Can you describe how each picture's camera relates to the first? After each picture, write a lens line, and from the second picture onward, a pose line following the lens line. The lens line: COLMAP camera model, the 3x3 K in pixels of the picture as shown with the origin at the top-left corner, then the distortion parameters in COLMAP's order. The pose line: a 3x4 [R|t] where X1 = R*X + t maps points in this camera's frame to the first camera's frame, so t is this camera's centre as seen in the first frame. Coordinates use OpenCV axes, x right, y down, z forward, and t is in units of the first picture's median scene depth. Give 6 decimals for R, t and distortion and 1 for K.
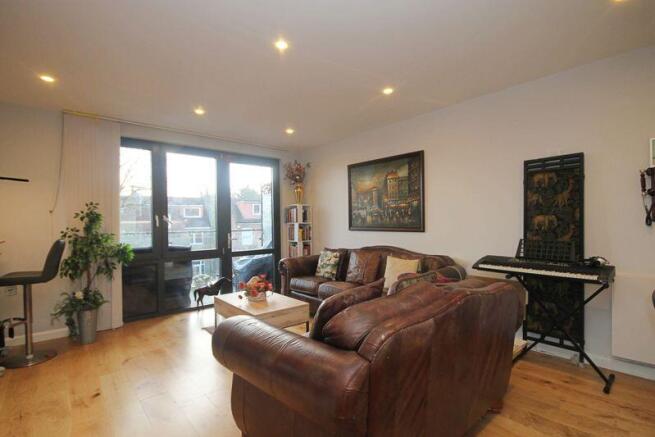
lens RADIAL K [[315.7, 0, 327.5], [0, 315.7, 218.5], [0, 0, 1]] dist [-0.003536, -0.000723]
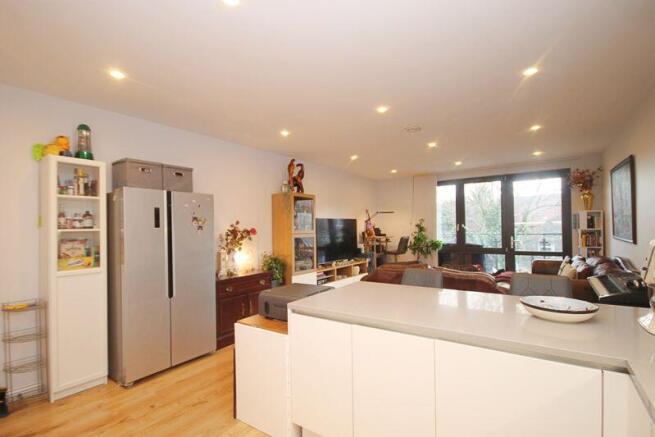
lens RADIAL K [[315.7, 0, 327.5], [0, 315.7, 218.5], [0, 0, 1]] dist [-0.003536, -0.000723]
pose [[0.237925, -0.013389, -0.971191, 0.795234], [0.029042, 0.999556, -0.006665, -0.042688], [0.970849, -0.026620, 0.238208, -0.049776]]
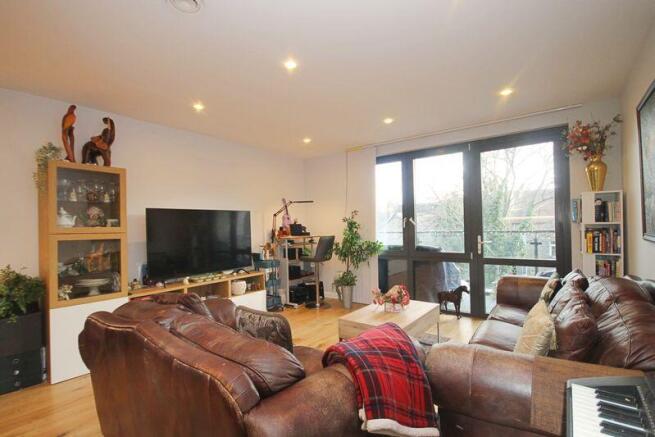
lens RADIAL K [[315.7, 0, 327.5], [0, 315.7, 218.5], [0, 0, 1]] dist [-0.003536, -0.000723]
pose [[0.197317, -0.008230, -0.980305, 0.454041], [0.035469, 0.999370, -0.001250, -0.013779], [0.979698, -0.034524, 0.197484, 0.445330]]
